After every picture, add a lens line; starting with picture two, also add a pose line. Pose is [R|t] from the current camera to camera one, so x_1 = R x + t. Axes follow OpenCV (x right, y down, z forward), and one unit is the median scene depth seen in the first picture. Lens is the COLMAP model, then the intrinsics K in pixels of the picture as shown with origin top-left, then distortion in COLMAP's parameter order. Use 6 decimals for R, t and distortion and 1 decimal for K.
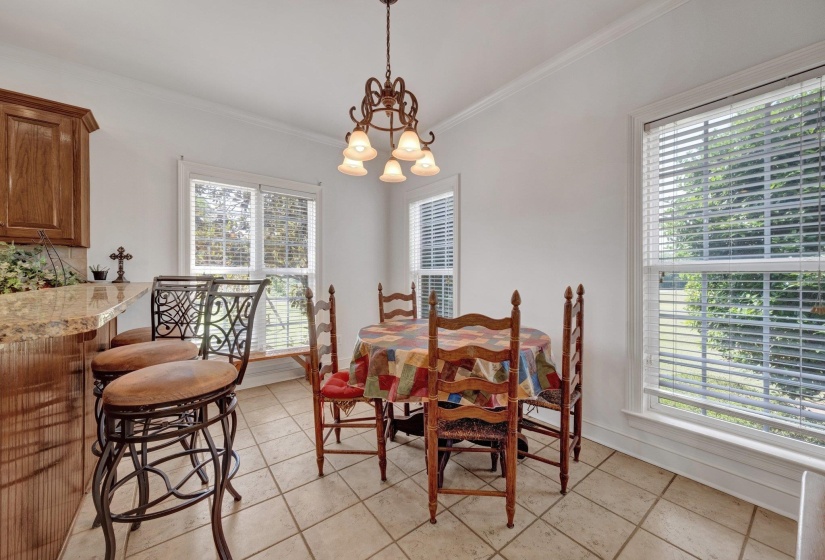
lens RADIAL K [[317.9, 0, 420.6], [0, 317.9, 277.3], [0, 0, 1]] dist [0.007093, -0.001320]
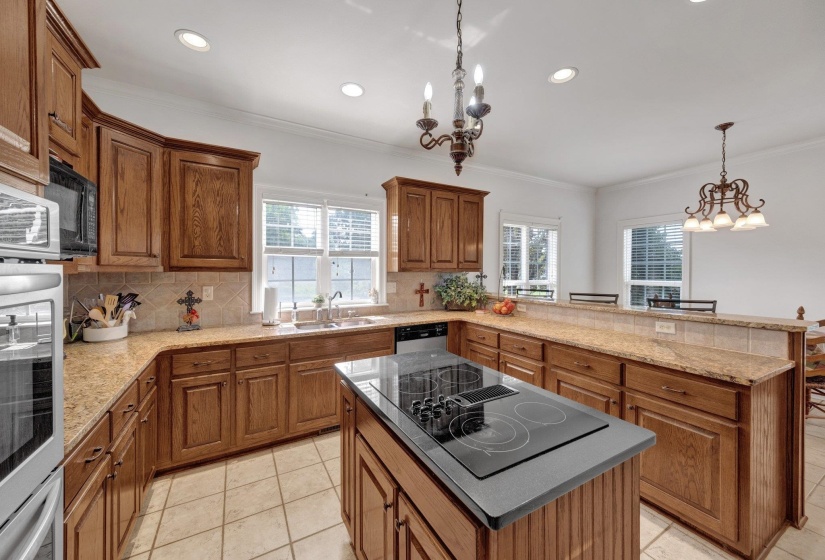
lens RADIAL K [[317.9, 0, 407.9], [0, 317.9, 272.6], [0, 0, 1]] dist [0.007093, -0.001320]
pose [[0.987569, 0.003799, -0.157138, -1.065743], [-0.003758, 0.999993, 0.000561, -0.085637], [0.157139, 0.000036, 0.987576, -0.640825]]
